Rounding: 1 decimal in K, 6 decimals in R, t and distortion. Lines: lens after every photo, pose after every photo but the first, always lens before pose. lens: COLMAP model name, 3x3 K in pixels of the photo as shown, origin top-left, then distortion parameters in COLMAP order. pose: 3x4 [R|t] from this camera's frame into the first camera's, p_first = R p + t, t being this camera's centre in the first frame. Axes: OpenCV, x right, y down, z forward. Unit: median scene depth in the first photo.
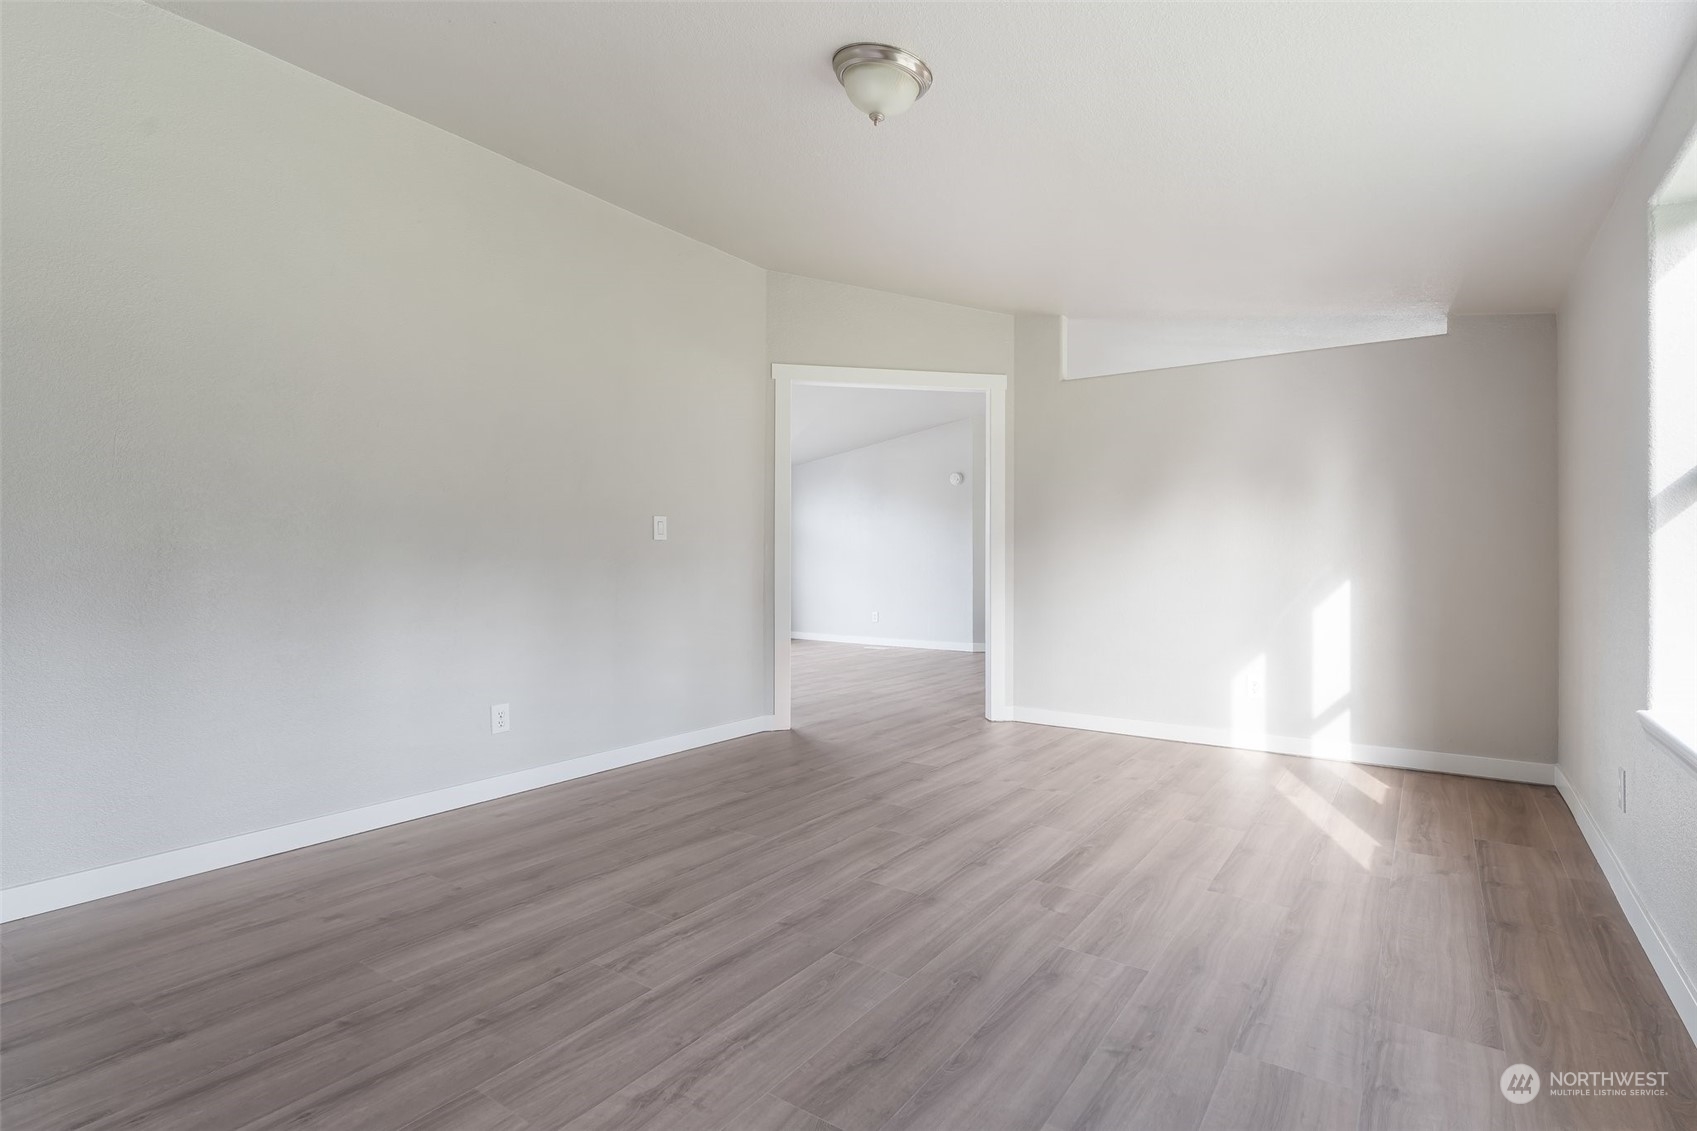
lens RADIAL K [[785.3, 0, 848.5], [0, 785.3, 565.5], [0, 0, 1]] dist [-0.004419, 0.000732]
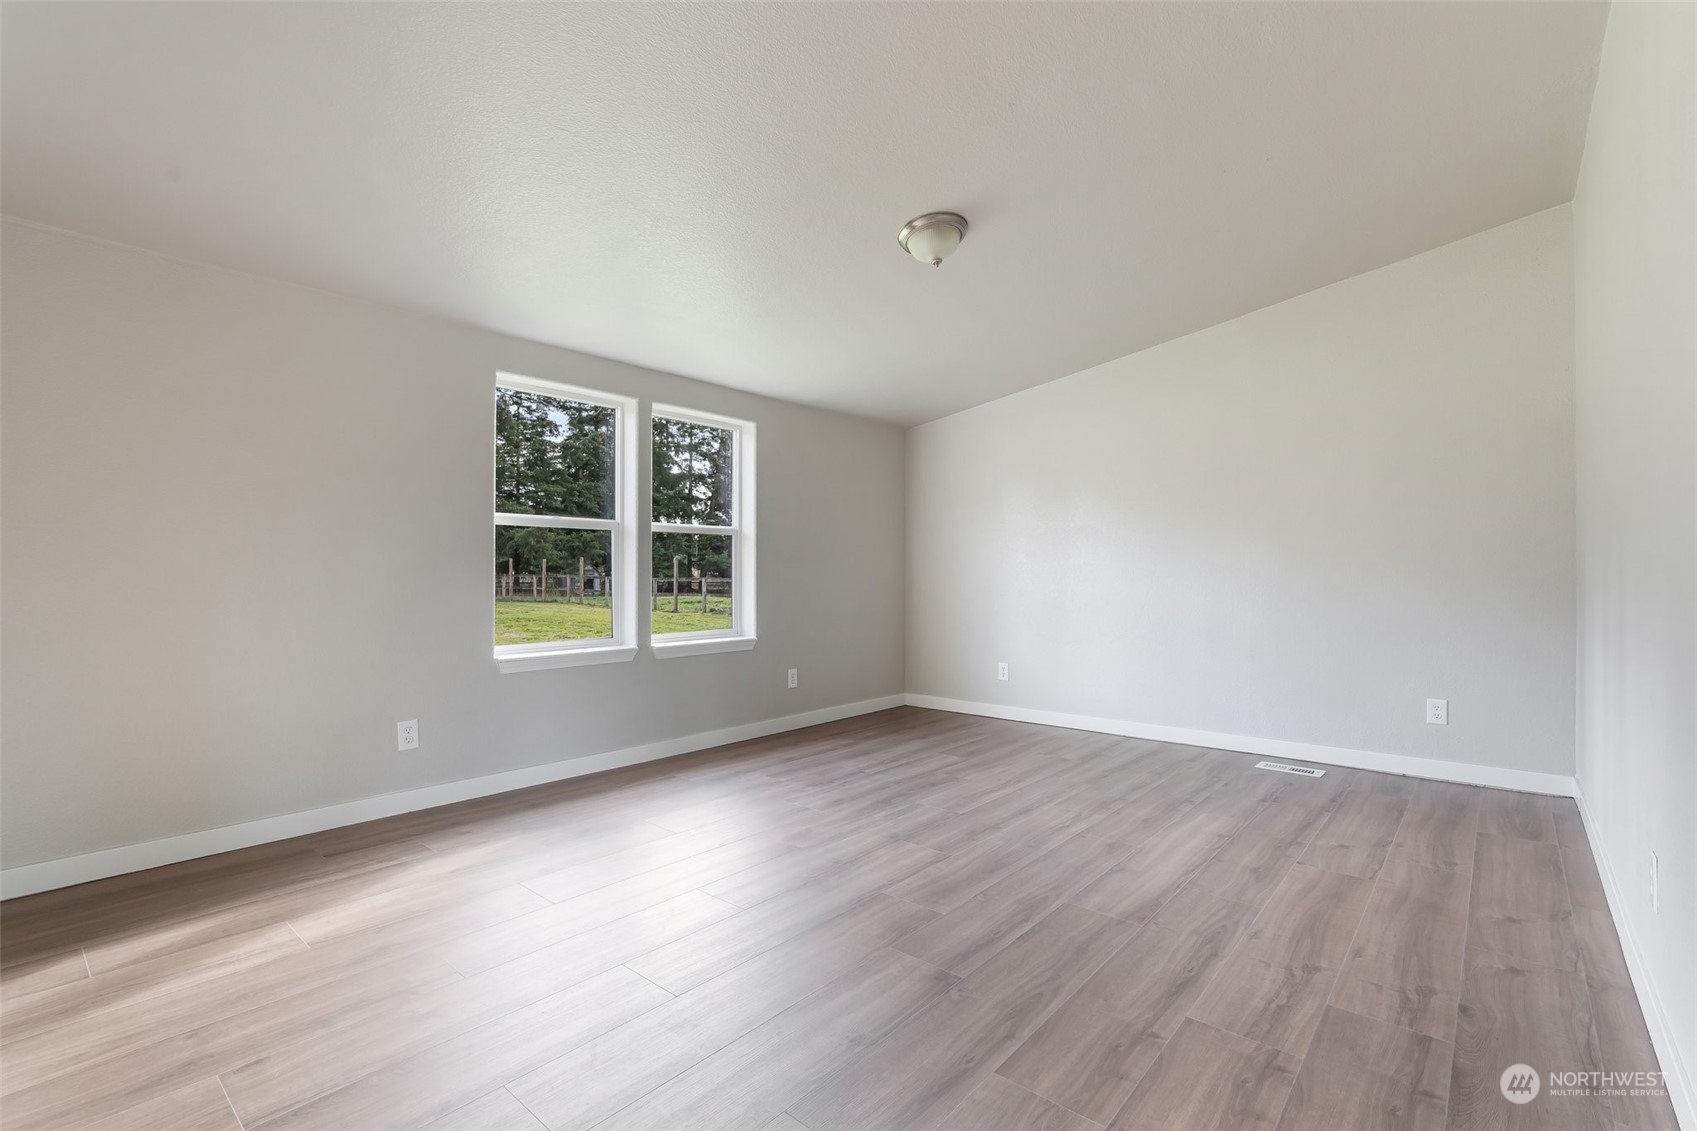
lens RADIAL K [[785.3, 0, 848.5], [0, 785.3, 565.5], [0, 0, 1]] dist [-0.004419, 0.000732]
pose [[-0.998487, -0.005147, 0.054755, 0.114414], [-0.004994, 0.999983, 0.002945, -0.029518], [-0.054769, 0.002667, -0.998495, 2.380699]]
